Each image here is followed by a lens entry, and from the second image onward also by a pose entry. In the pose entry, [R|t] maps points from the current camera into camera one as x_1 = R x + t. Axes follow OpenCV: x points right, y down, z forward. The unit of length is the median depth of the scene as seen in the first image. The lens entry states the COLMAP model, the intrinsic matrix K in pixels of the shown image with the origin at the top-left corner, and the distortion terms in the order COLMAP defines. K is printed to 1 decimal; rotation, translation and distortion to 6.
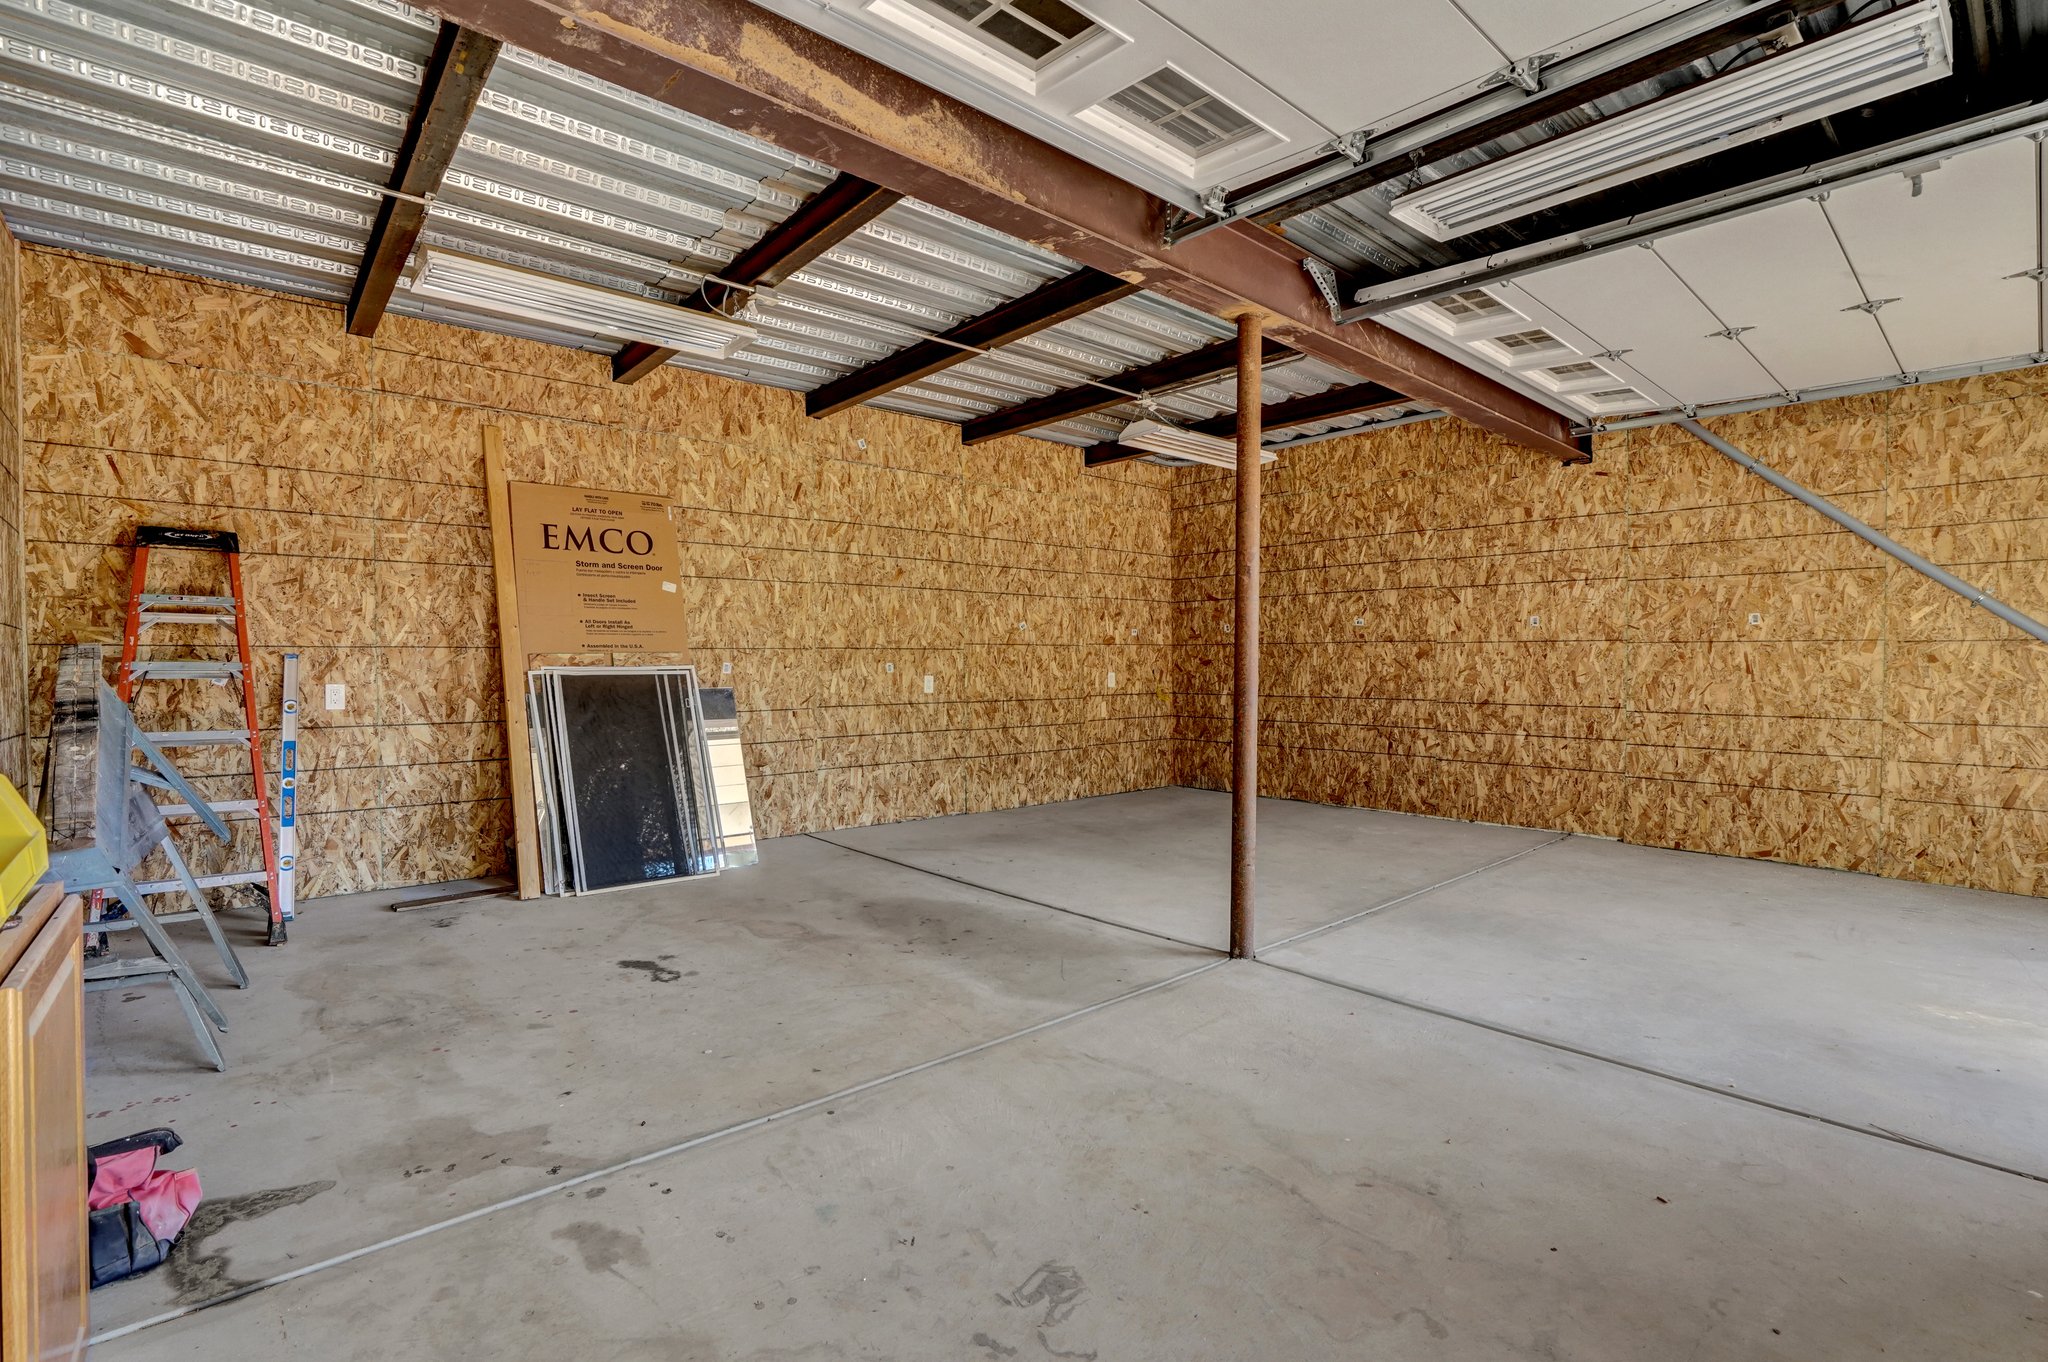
lens RADIAL K [[954.2, 0, 1018.5], [0, 954.2, 662.6], [0, 0, 1]] dist [-0.046808, 0.010801]
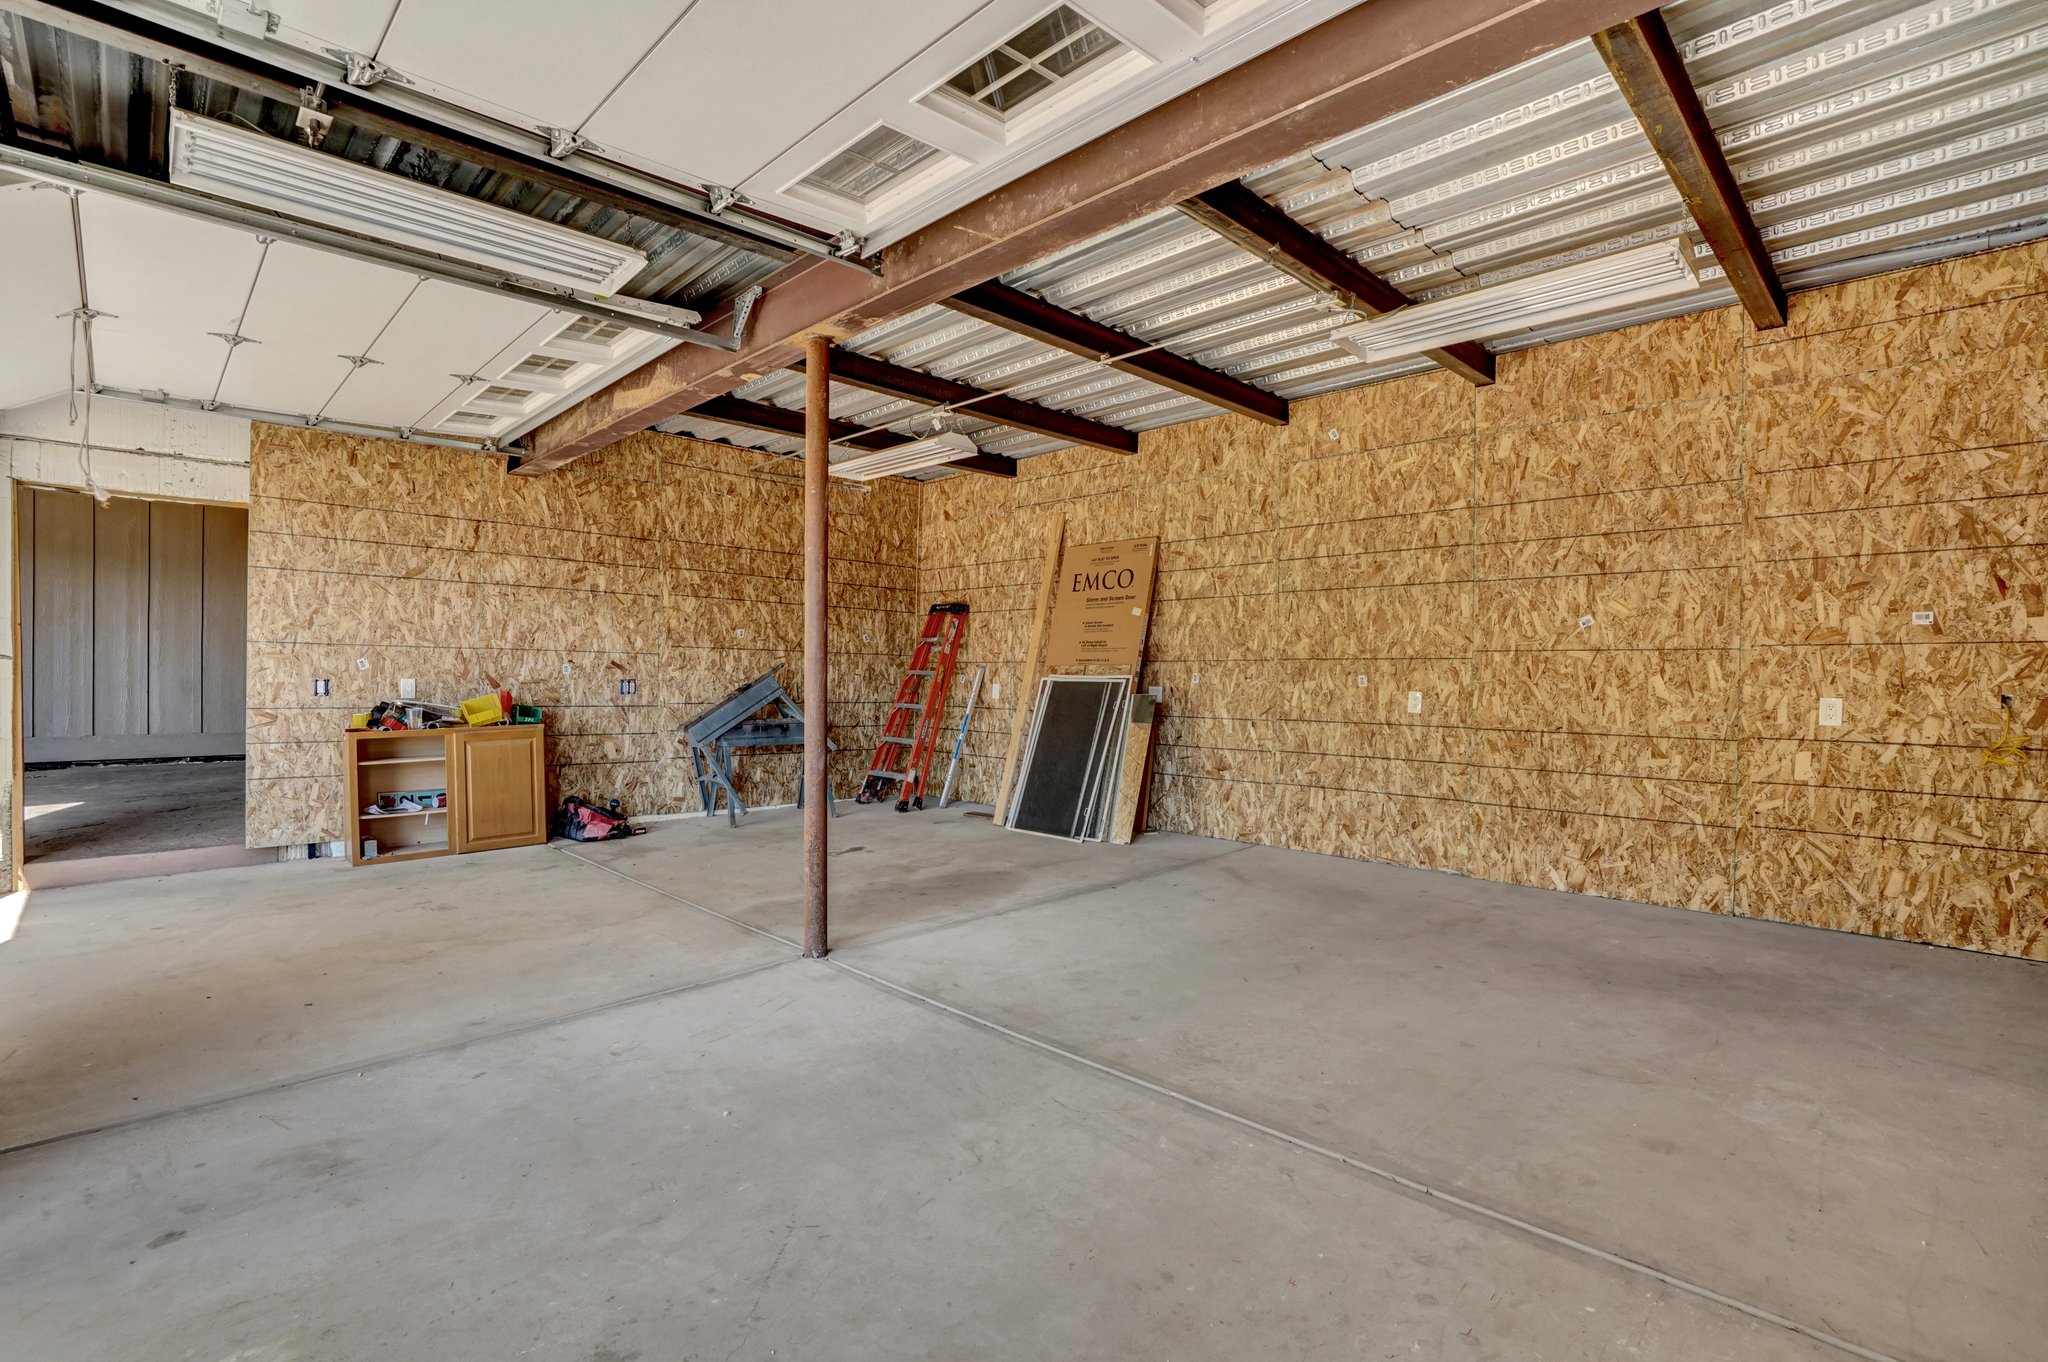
lens RADIAL K [[954.2, 0, 1023.4], [0, 954.2, 673.2], [0, 0, 1]] dist [-0.046808, 0.010801]
pose [[0.058288, 0.005937, -0.998282, 0.733593], [-0.006055, 0.999966, 0.005594, -0.004799], [0.998281, 0.005719, 0.058322, 0.661630]]
